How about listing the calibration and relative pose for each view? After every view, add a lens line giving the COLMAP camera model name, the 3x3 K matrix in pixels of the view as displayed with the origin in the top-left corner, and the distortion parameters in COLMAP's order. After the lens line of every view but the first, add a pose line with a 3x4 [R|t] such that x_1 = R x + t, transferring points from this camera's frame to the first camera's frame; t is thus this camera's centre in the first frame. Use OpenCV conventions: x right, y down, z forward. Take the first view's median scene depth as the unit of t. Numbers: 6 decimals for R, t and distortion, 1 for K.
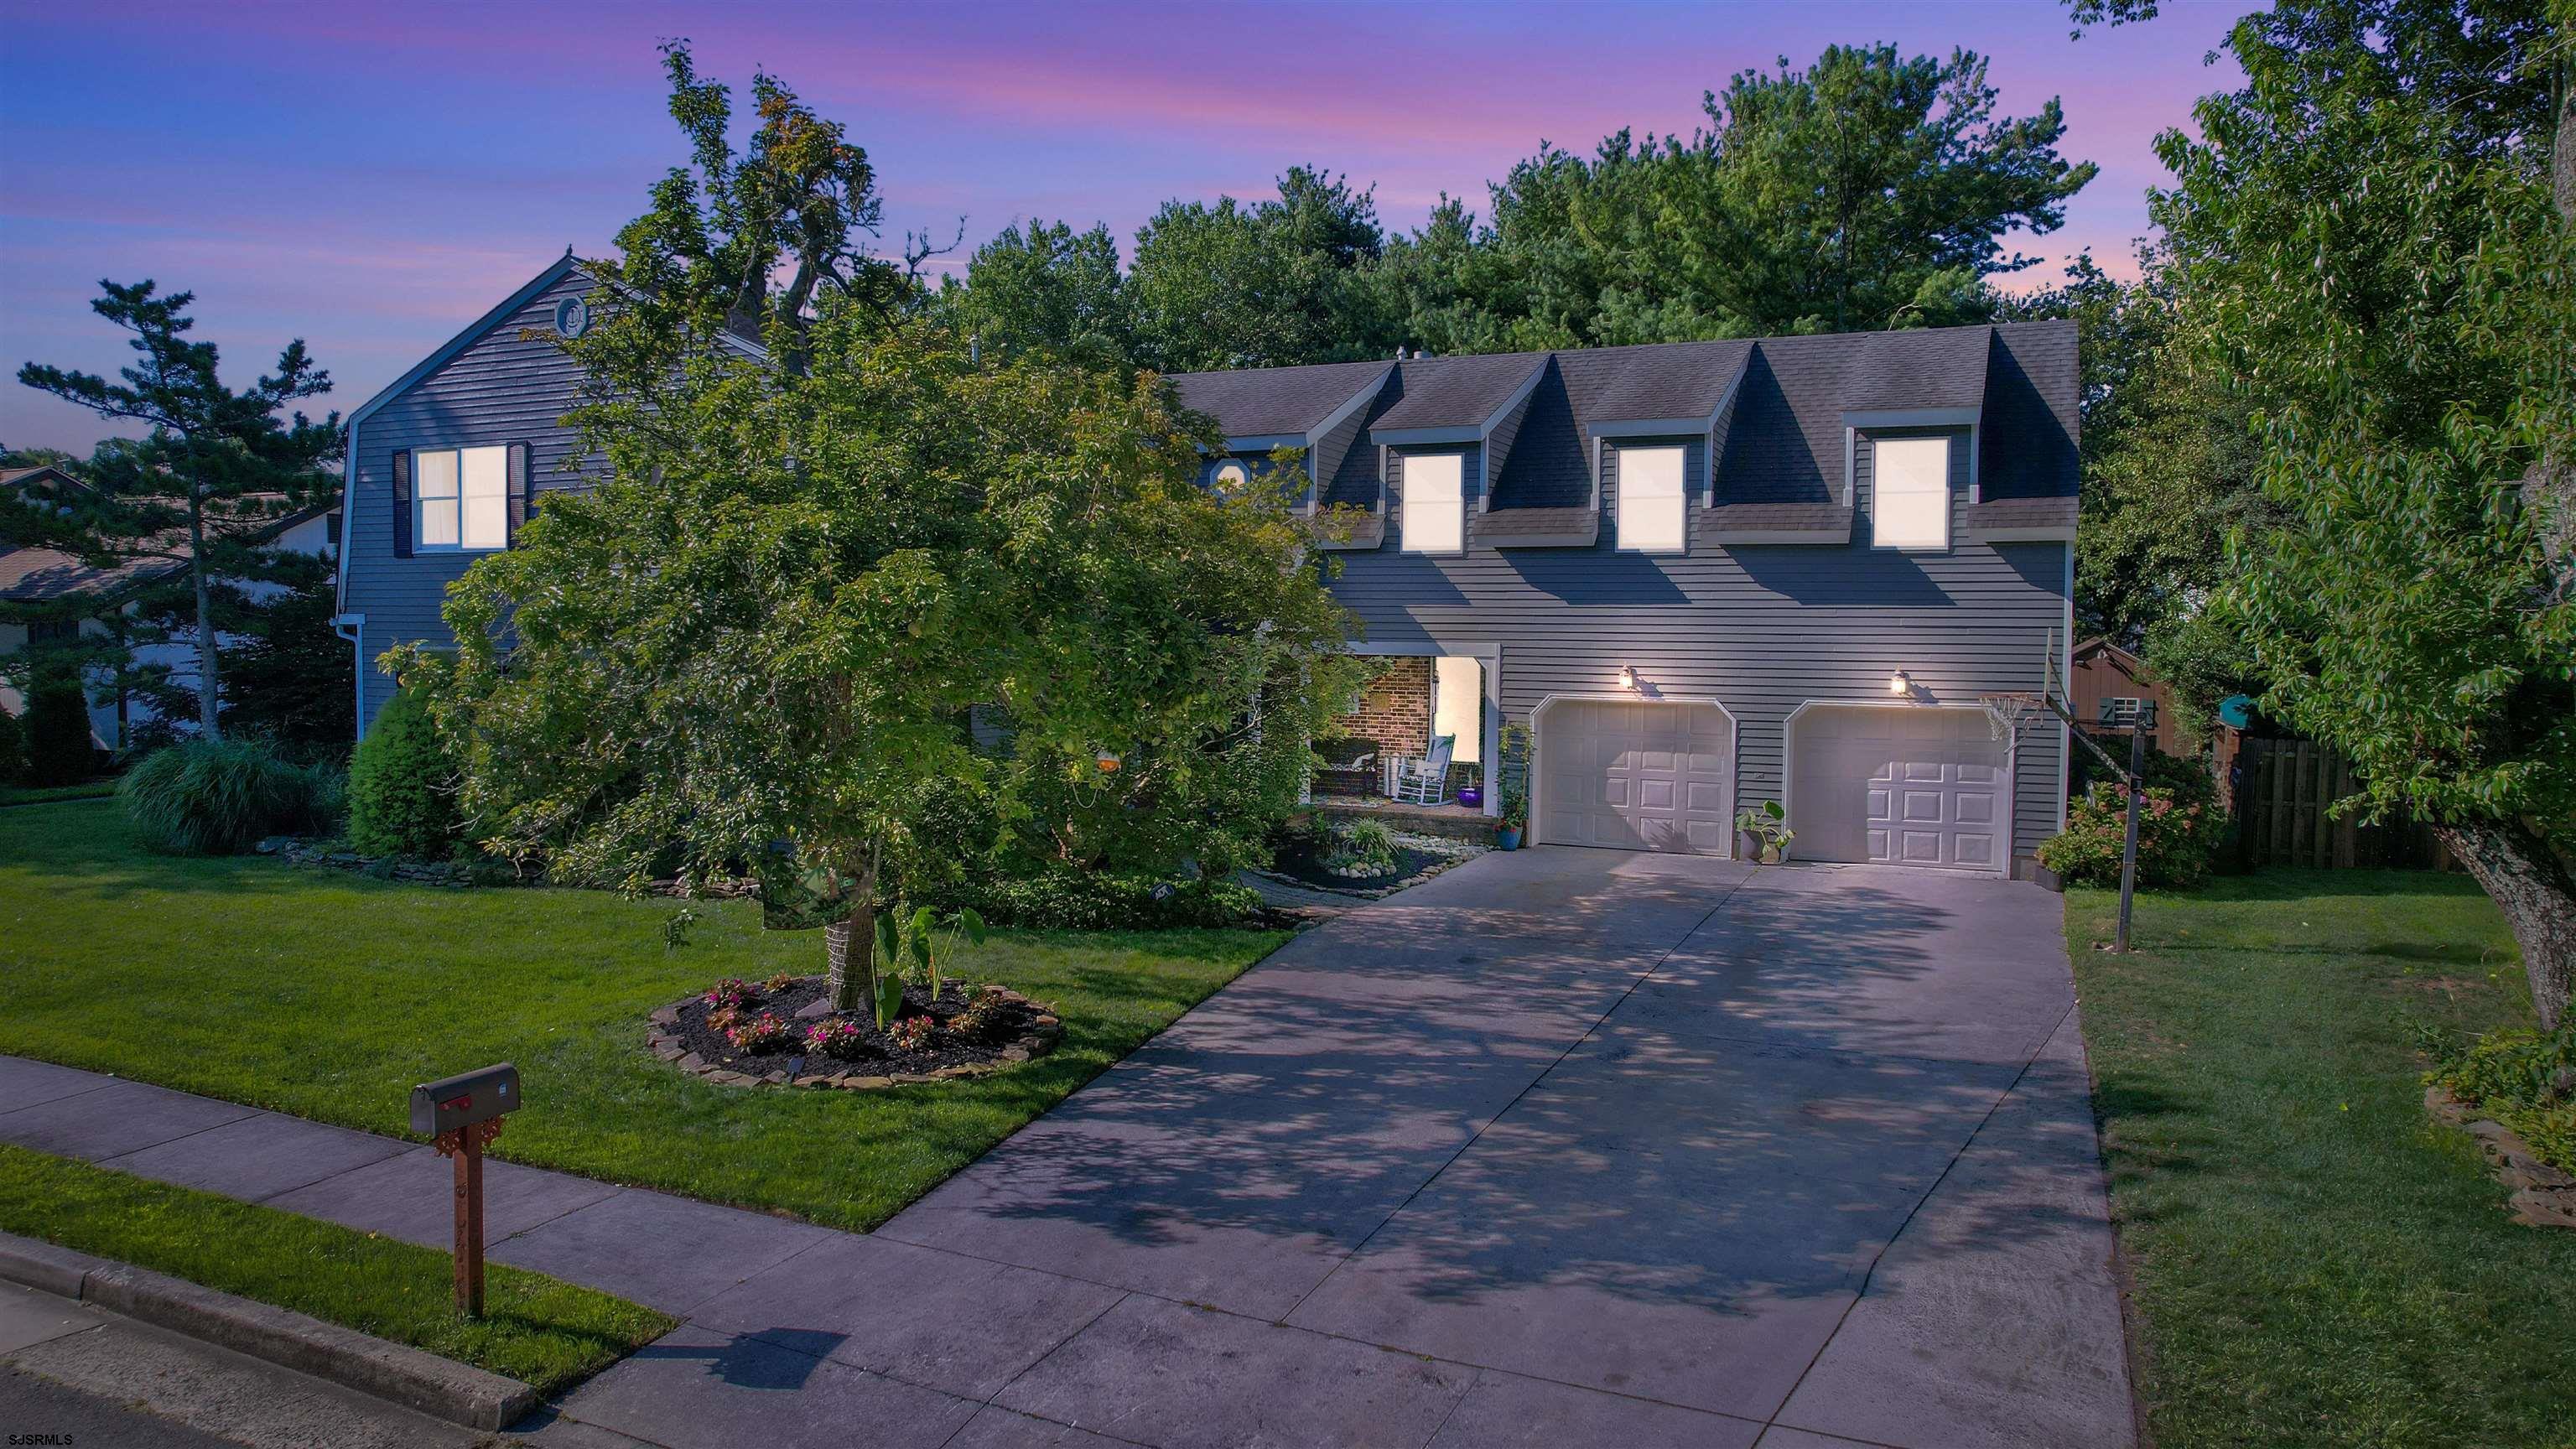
lens RADIAL K [[1646.6, 0, 1293.5], [0, 1646.6, 727.2], [0, 0, 1]] dist [-0.079480, 0.086660]
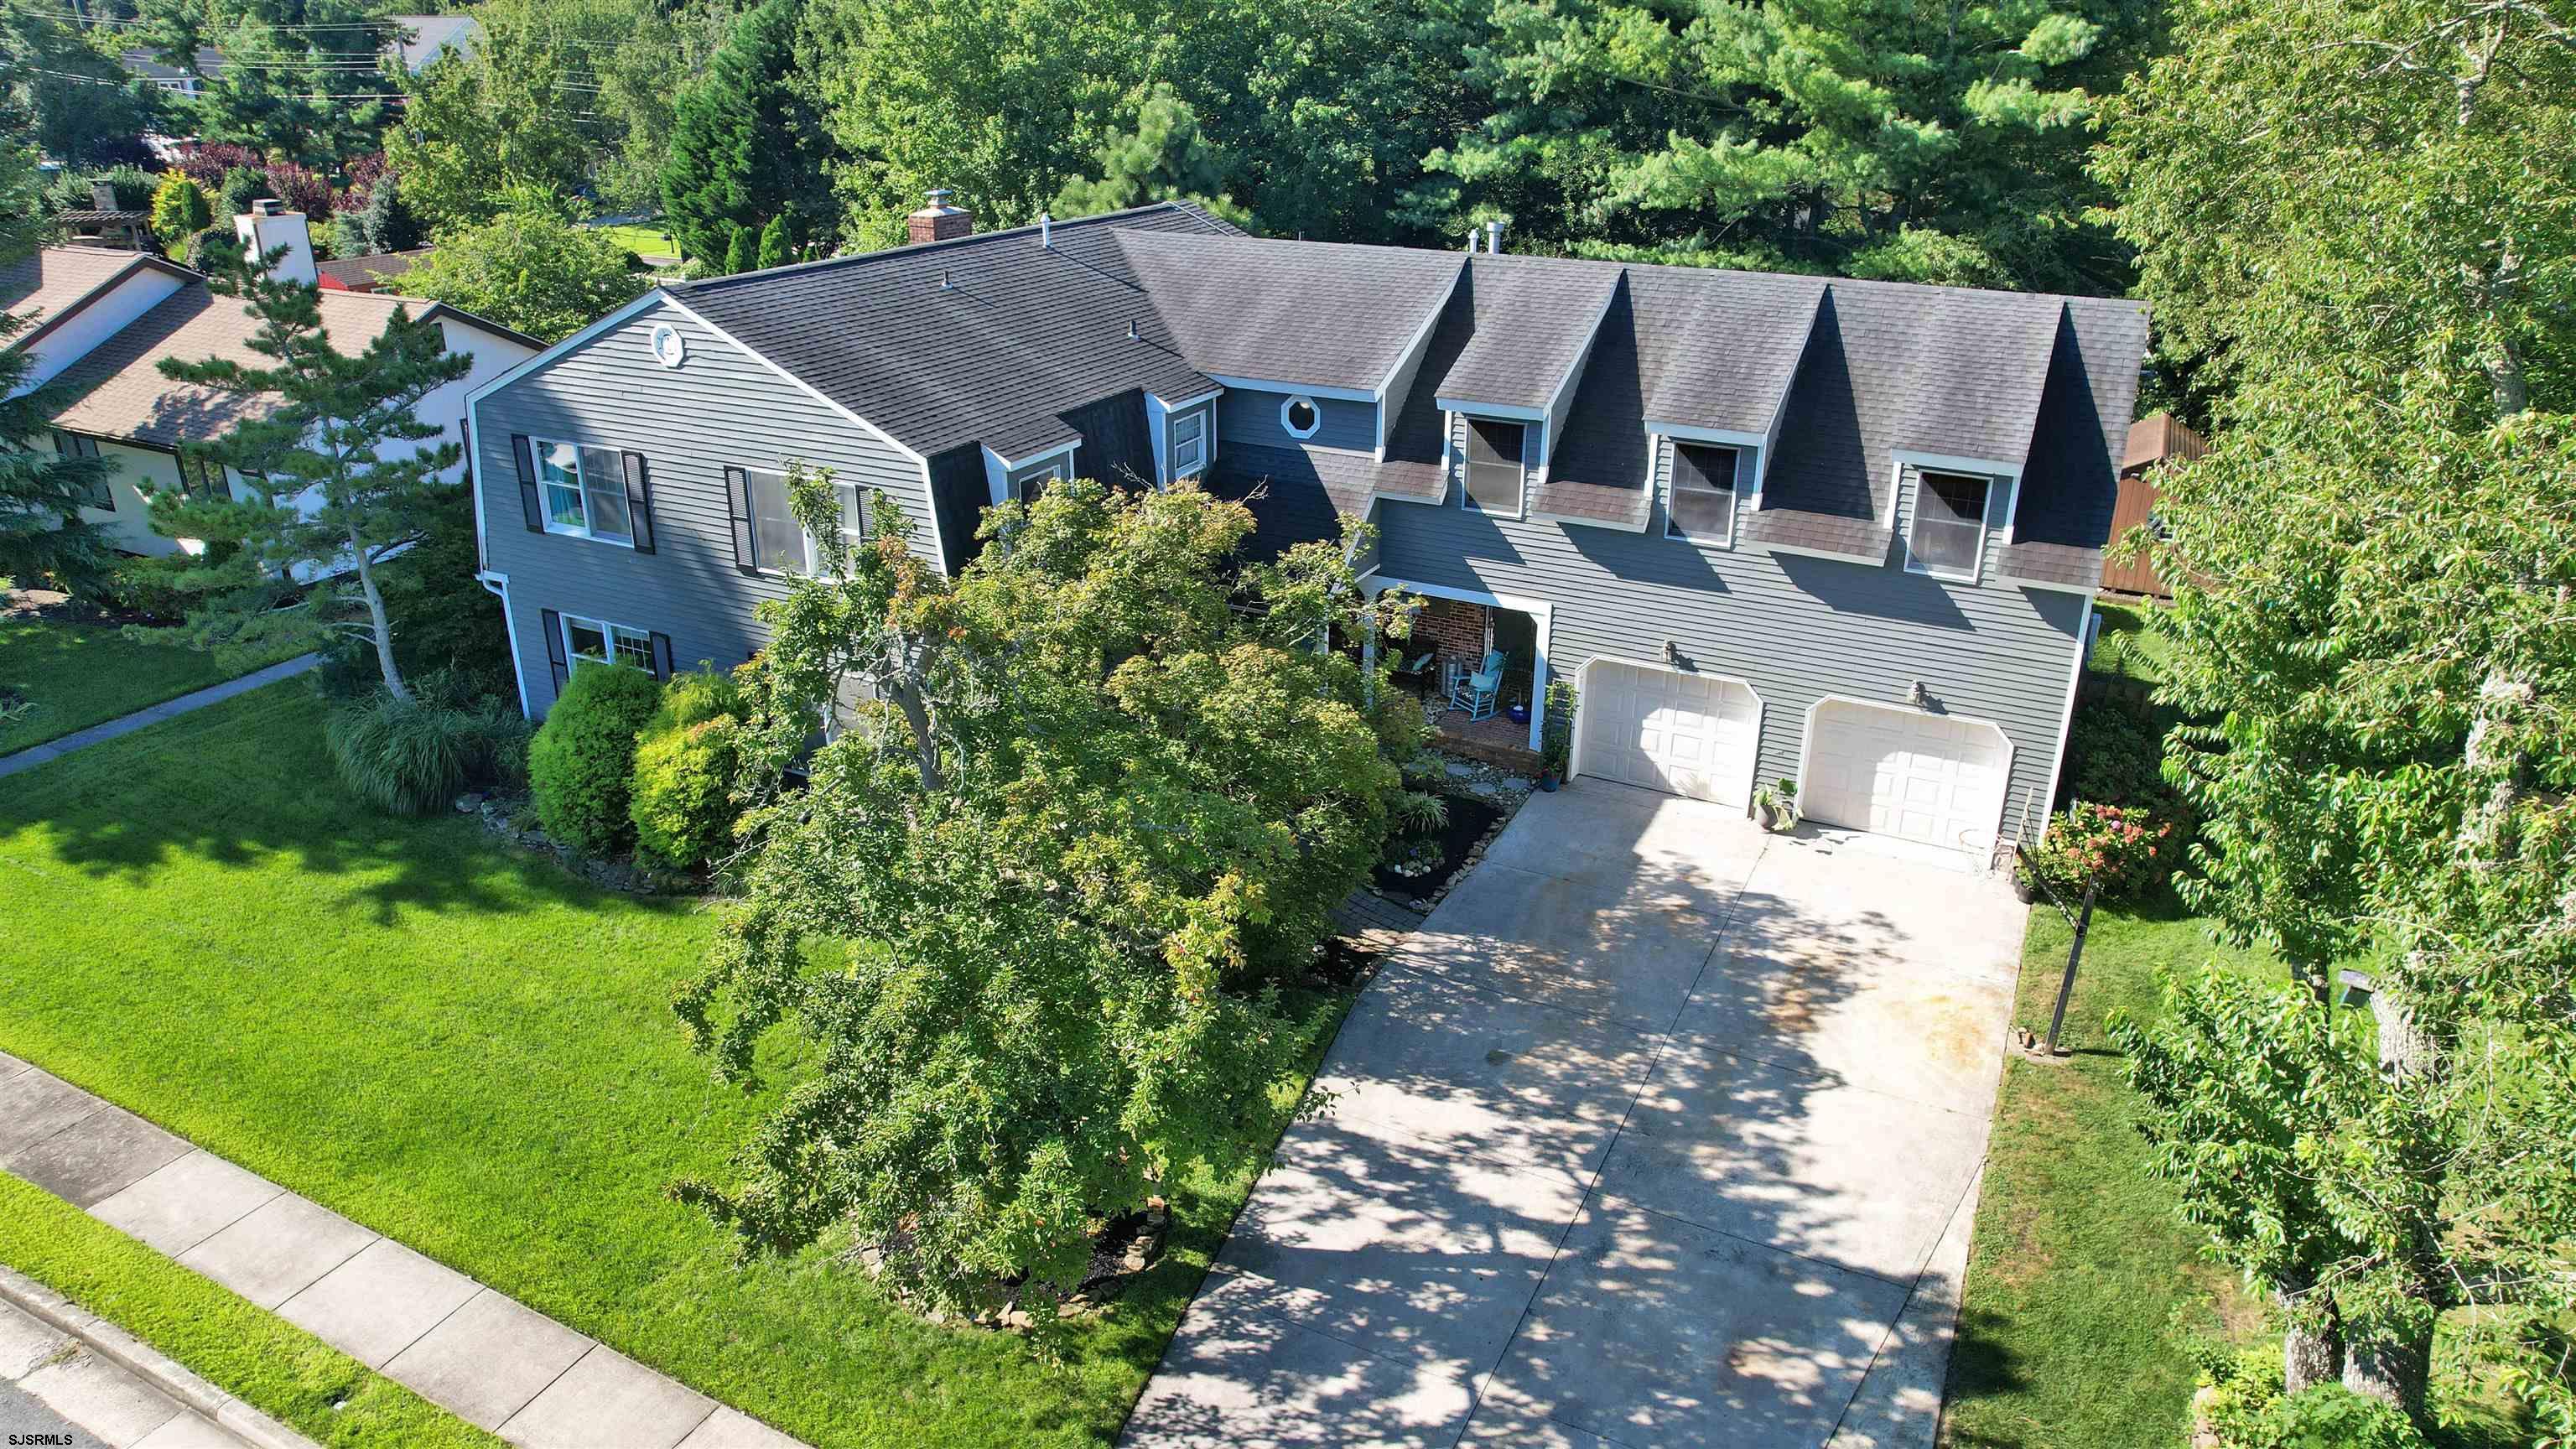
lens RADIAL K [[1649.9, 0, 1297.9], [0, 1649.9, 725.4], [0, 0, 1]] dist [-0.075415, 0.076735]
pose [[0.999163, 0.015982, -0.037650, 0.003110], [-0.002383, 0.941686, 0.336485, -0.602365], [0.040832, -0.336113, 0.940936, -0.079185]]
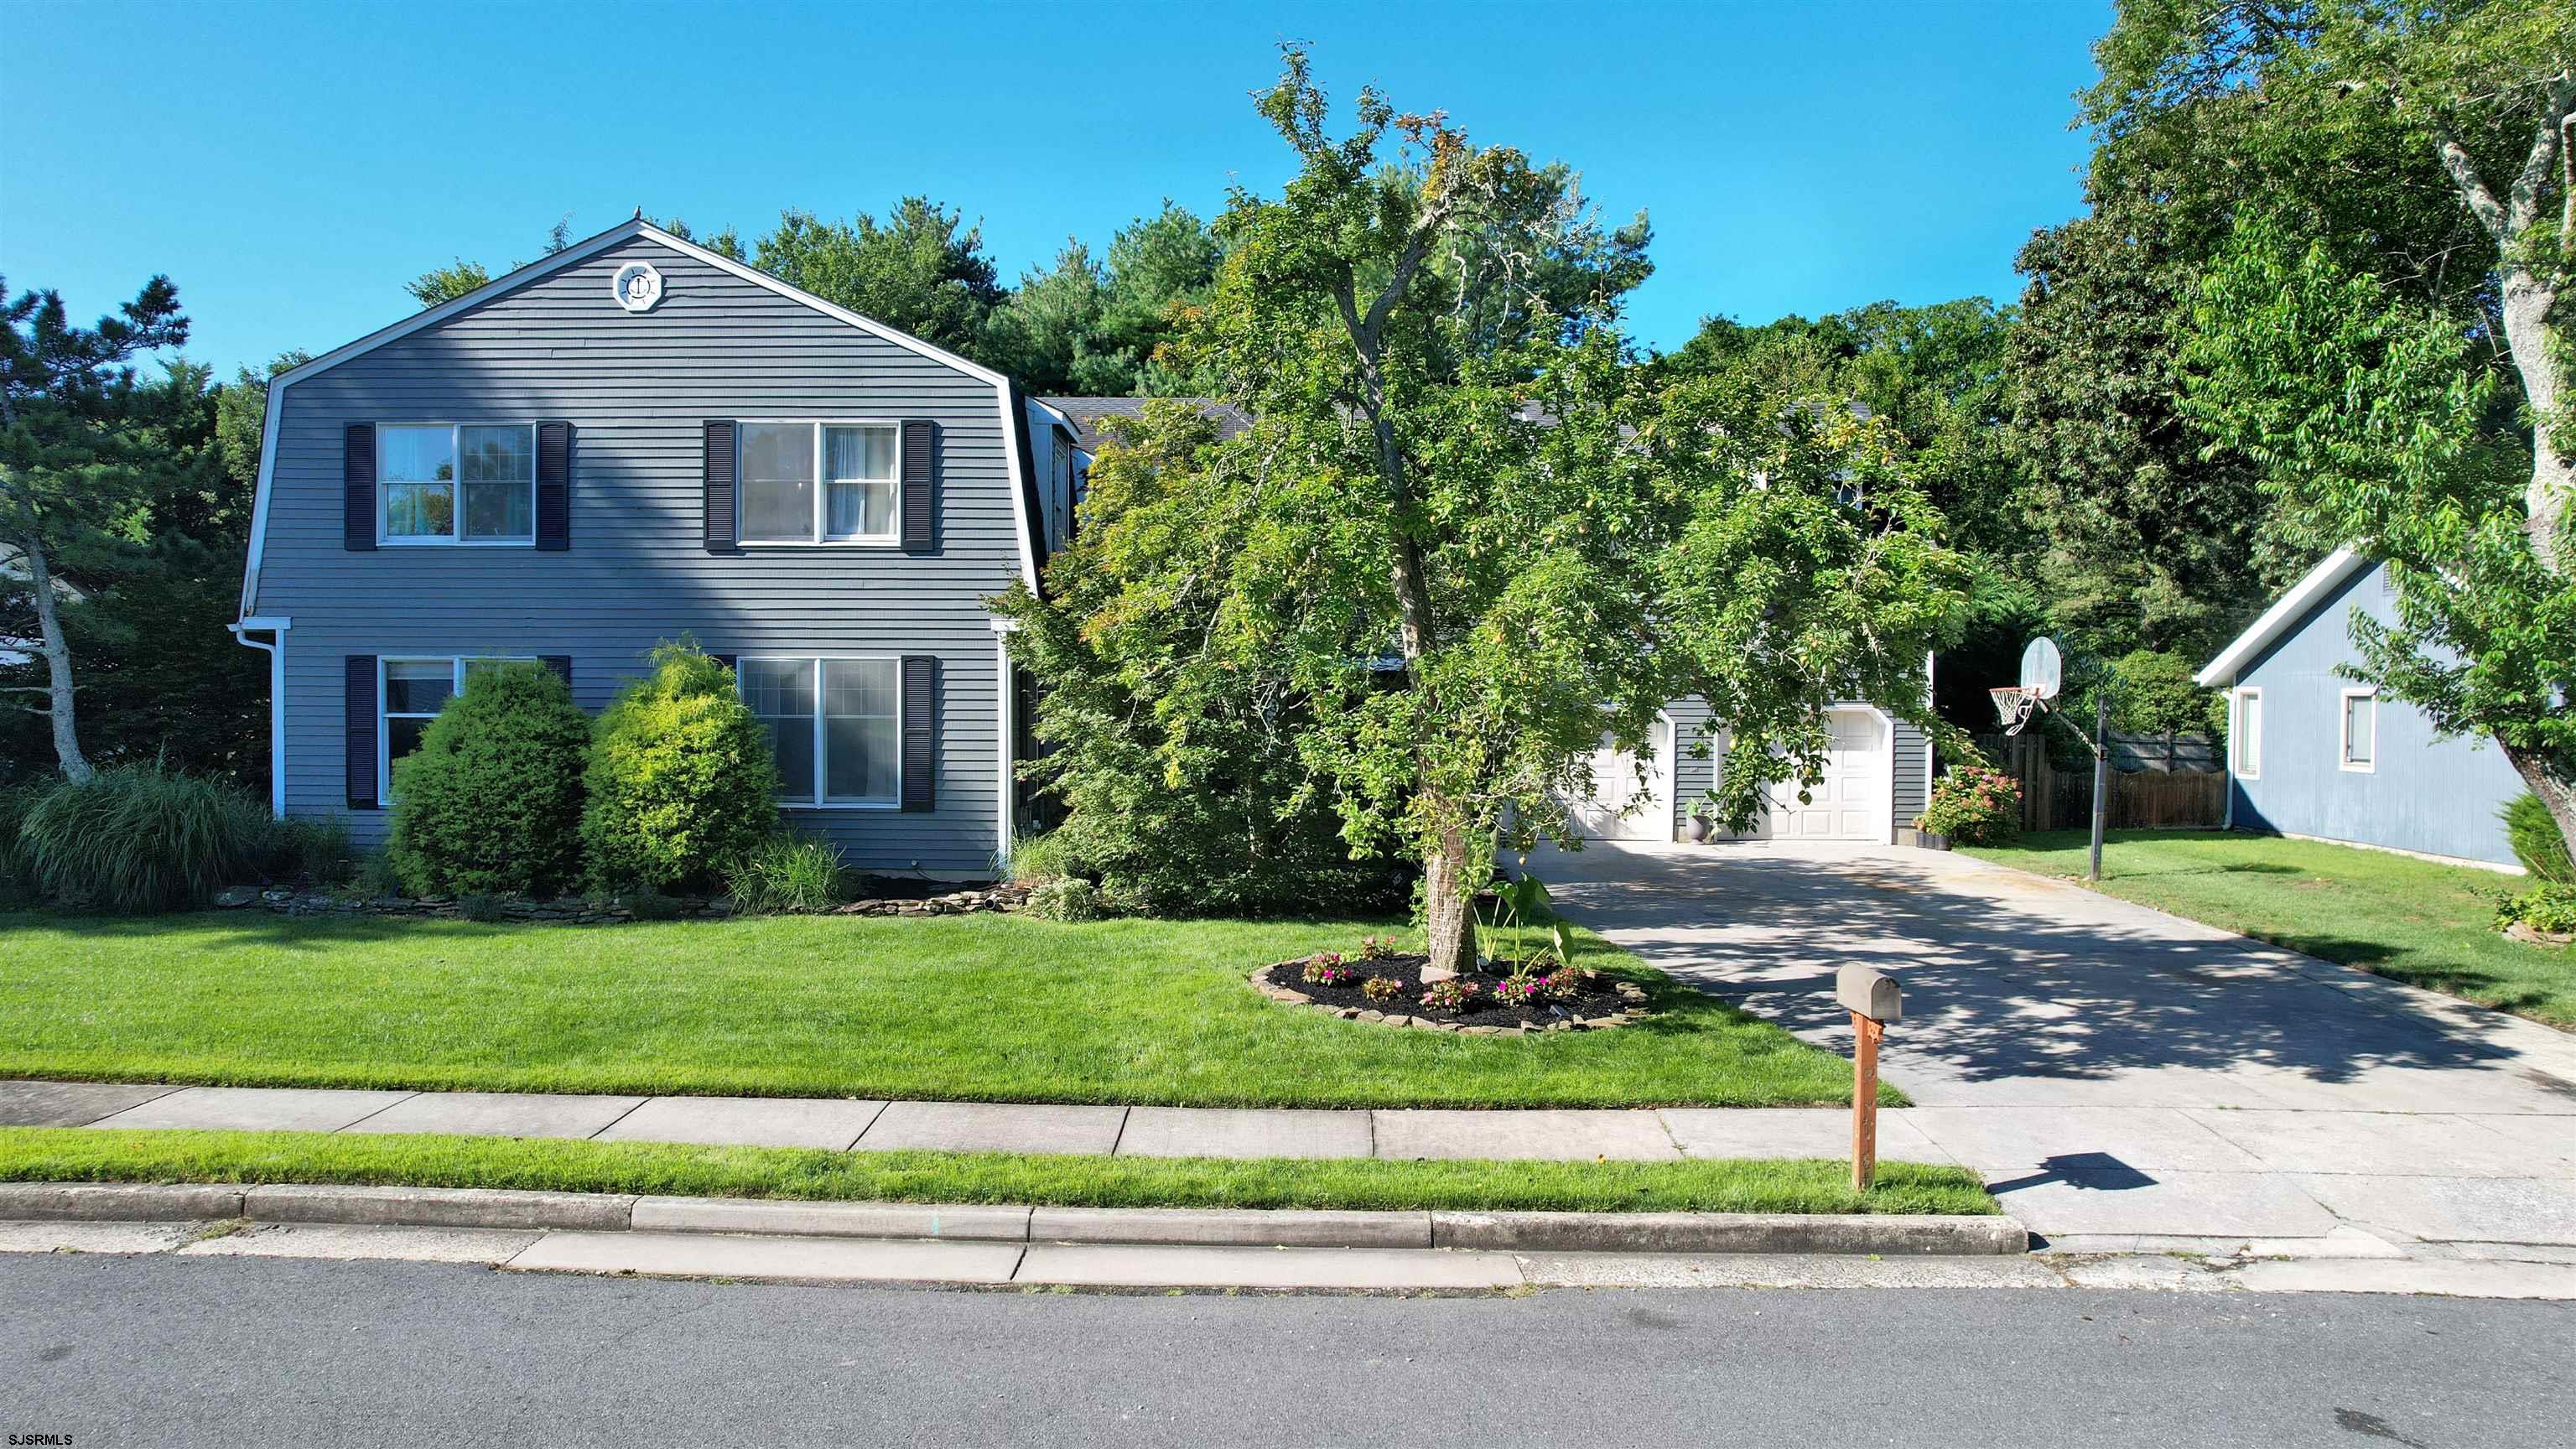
lens RADIAL K [[1649.9, 0, 1297.9], [0, 1649.9, 725.4], [0, 0, 1]] dist [-0.075415, 0.076735]
pose [[0.911197, -0.012513, 0.411780, -0.779932], [0.025795, 0.999310, -0.026715, 0.036870], [-0.411162, 0.034965, 0.910892, 0.063289]]
